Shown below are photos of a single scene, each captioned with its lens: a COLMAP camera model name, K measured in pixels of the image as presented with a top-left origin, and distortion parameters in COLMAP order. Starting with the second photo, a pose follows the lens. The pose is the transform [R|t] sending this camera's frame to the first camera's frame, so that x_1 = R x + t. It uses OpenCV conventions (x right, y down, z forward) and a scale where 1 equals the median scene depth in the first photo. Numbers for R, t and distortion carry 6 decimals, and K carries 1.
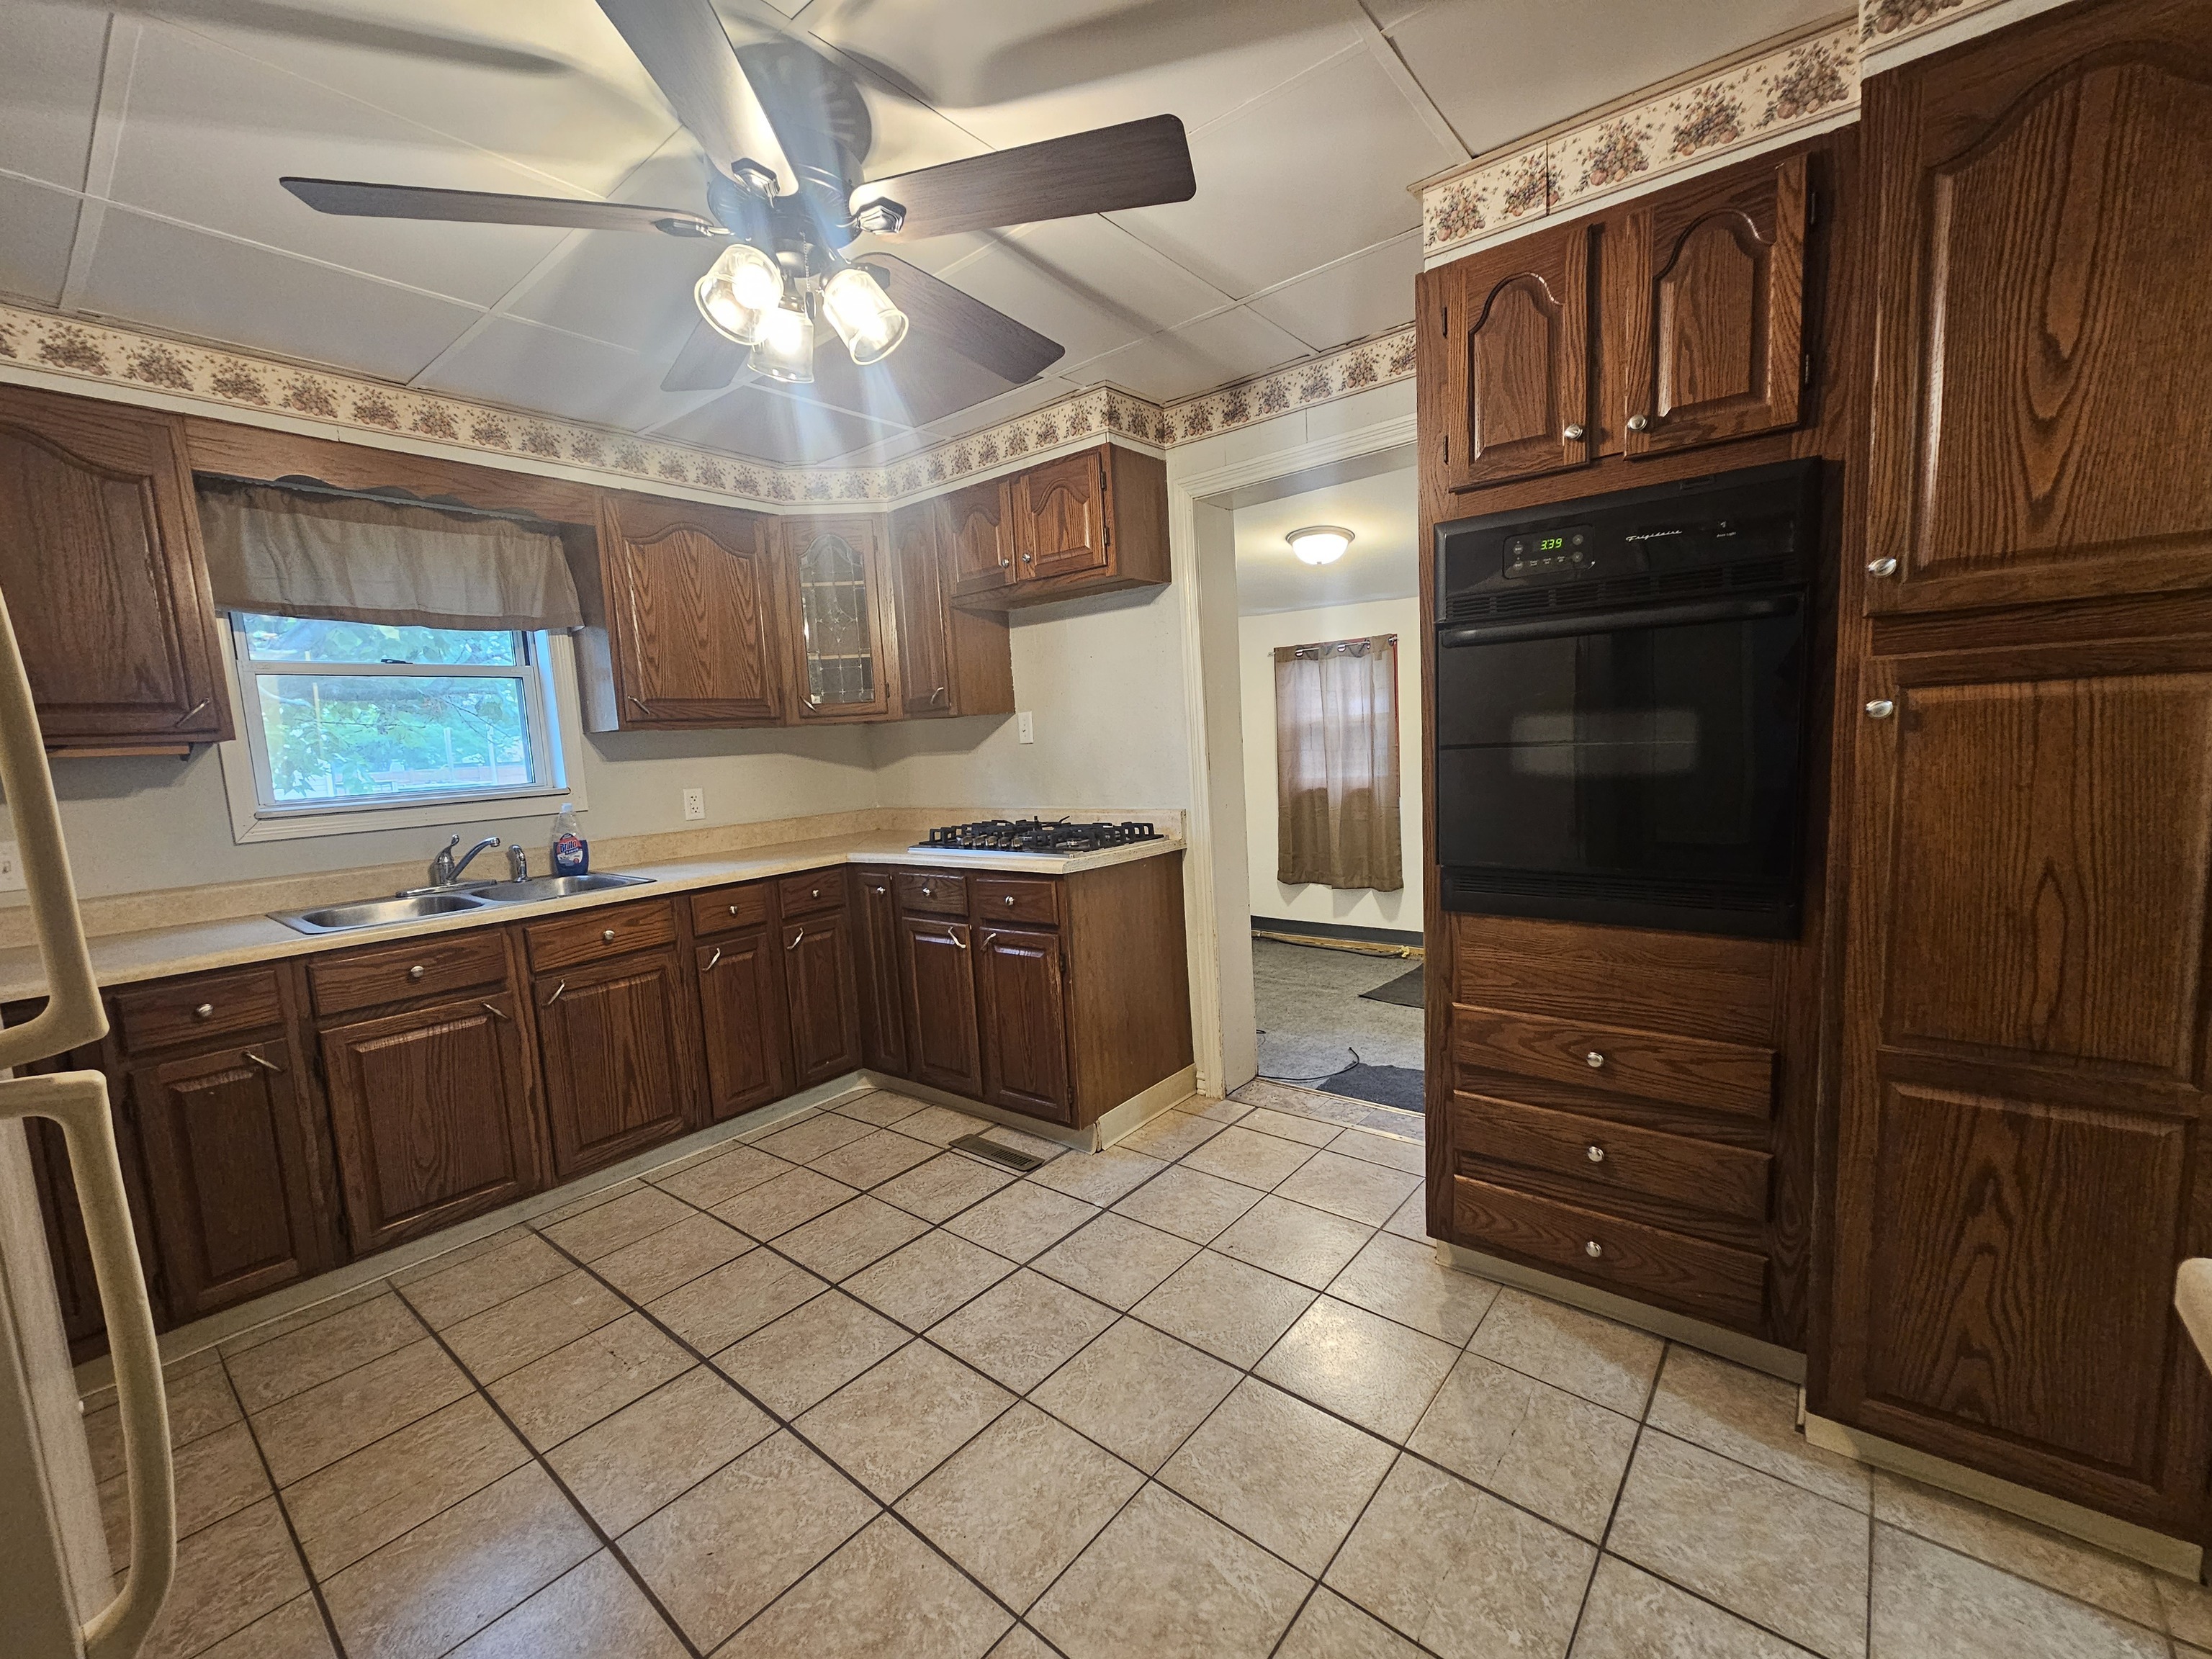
lens RADIAL K [[912.2, 0, 1101.2], [0, 912.2, 837.2], [0, 0, 1]] dist [-0.000093, 0.001279]
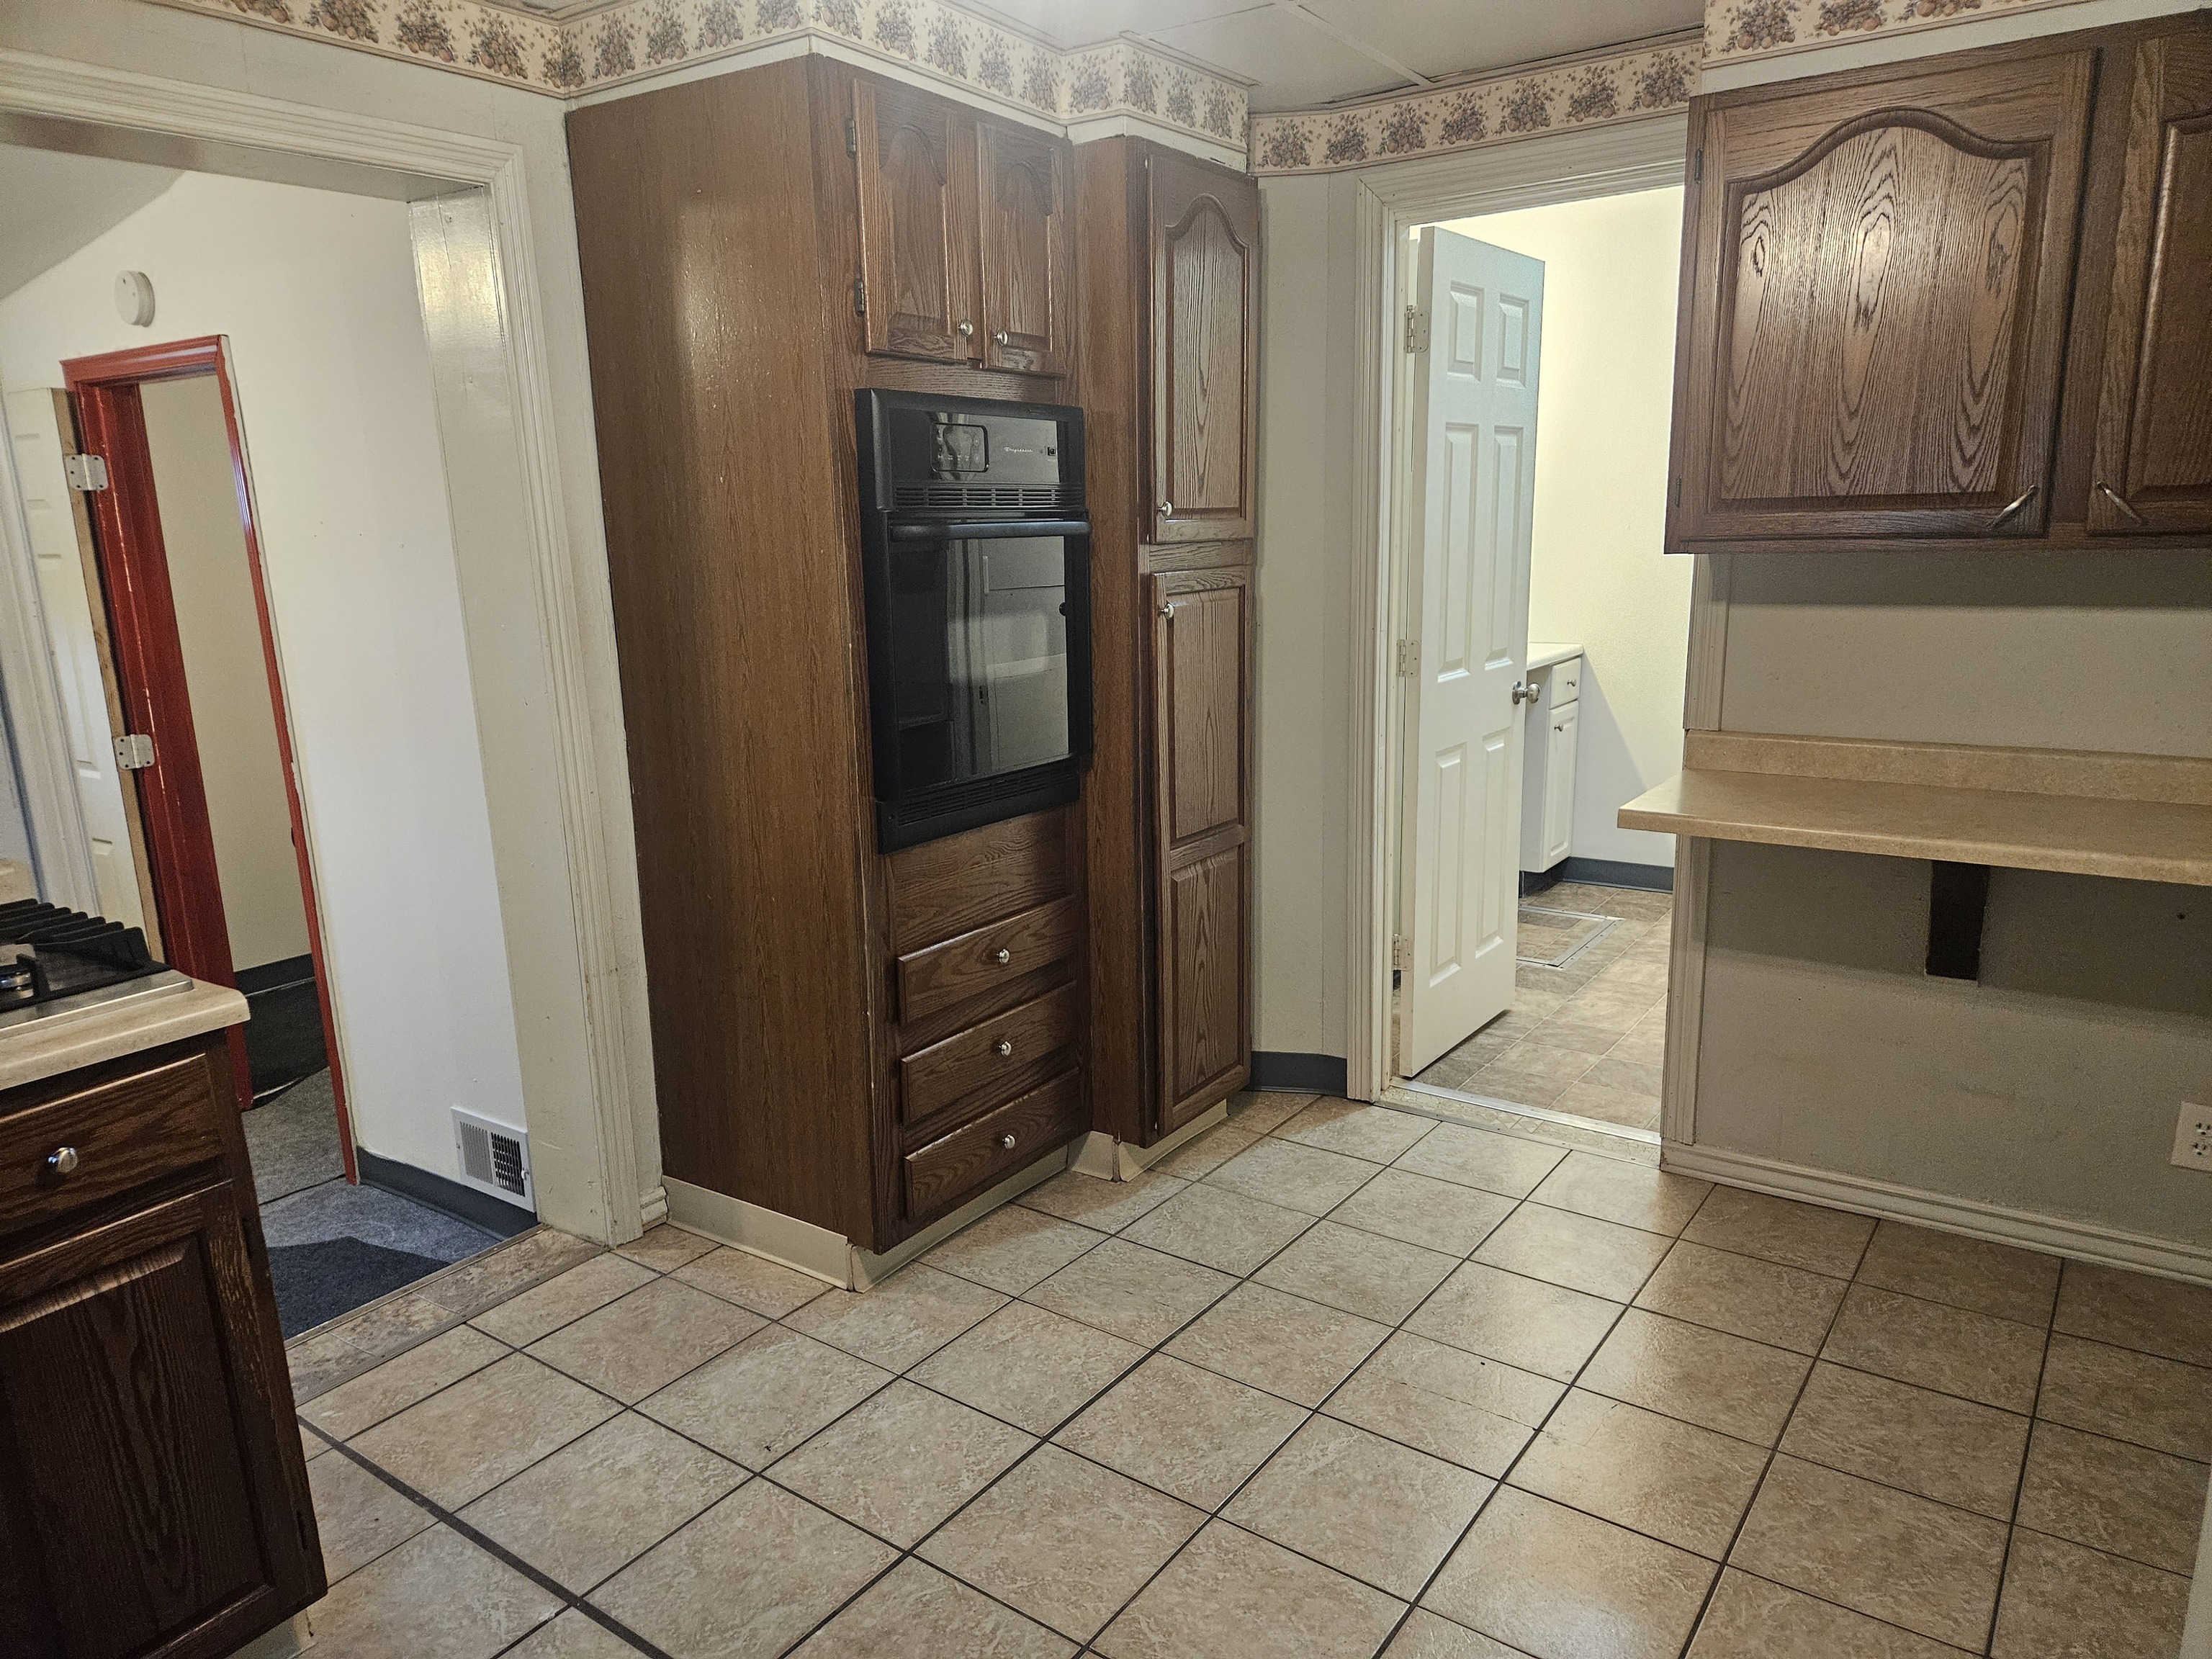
lens RADIAL K [[1476.3, 0, 1092.5], [0, 1476.3, 827.5], [0, 0, 1]] dist [0.091567, -0.083493]
pose [[-0.061516, -0.156979, 0.985684, -0.711571], [0.140317, 0.976387, 0.164256, -0.102848], [-0.988194, 0.148413, -0.038037, 0.624433]]
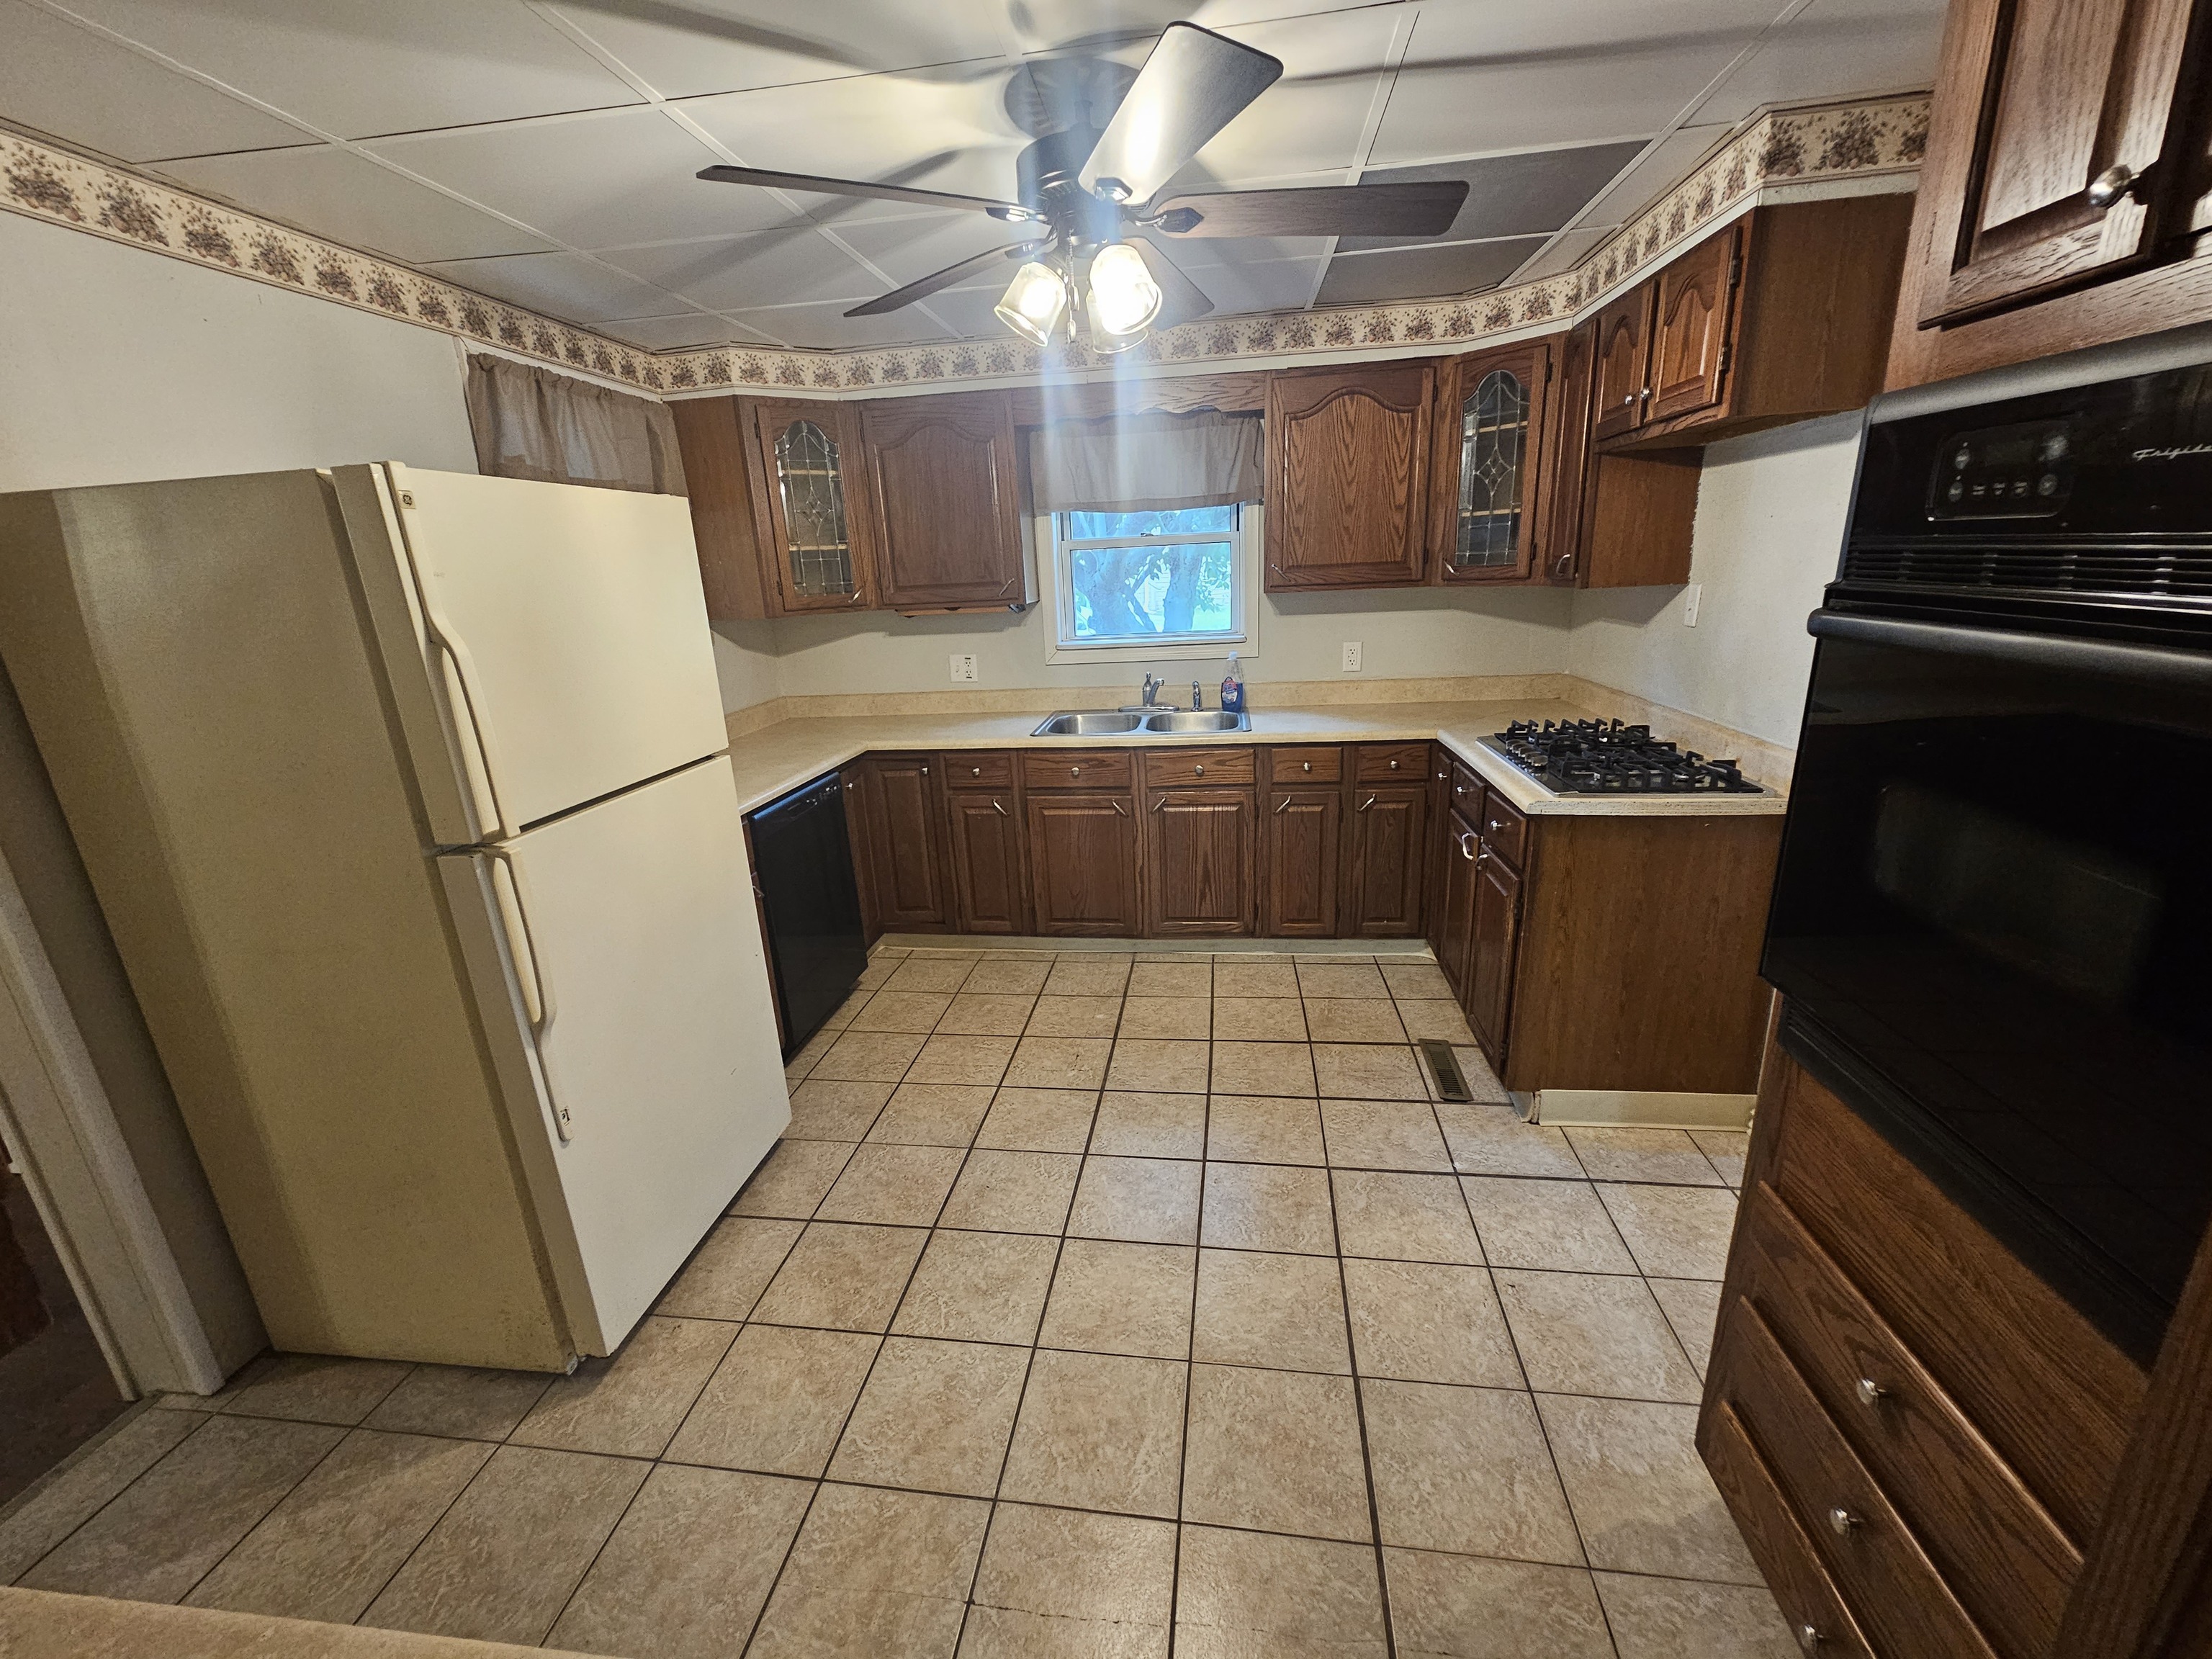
lens RADIAL K [[912.2, 0, 1101.2], [0, 912.2, 837.2], [0, 0, 1]] dist [-0.000093, 0.001279]
pose [[0.525727, 0.275073, -0.804951, 0.431284], [-0.076911, 0.957769, 0.277063, -0.141596], [0.847169, -0.083750, 0.524681, 0.207079]]
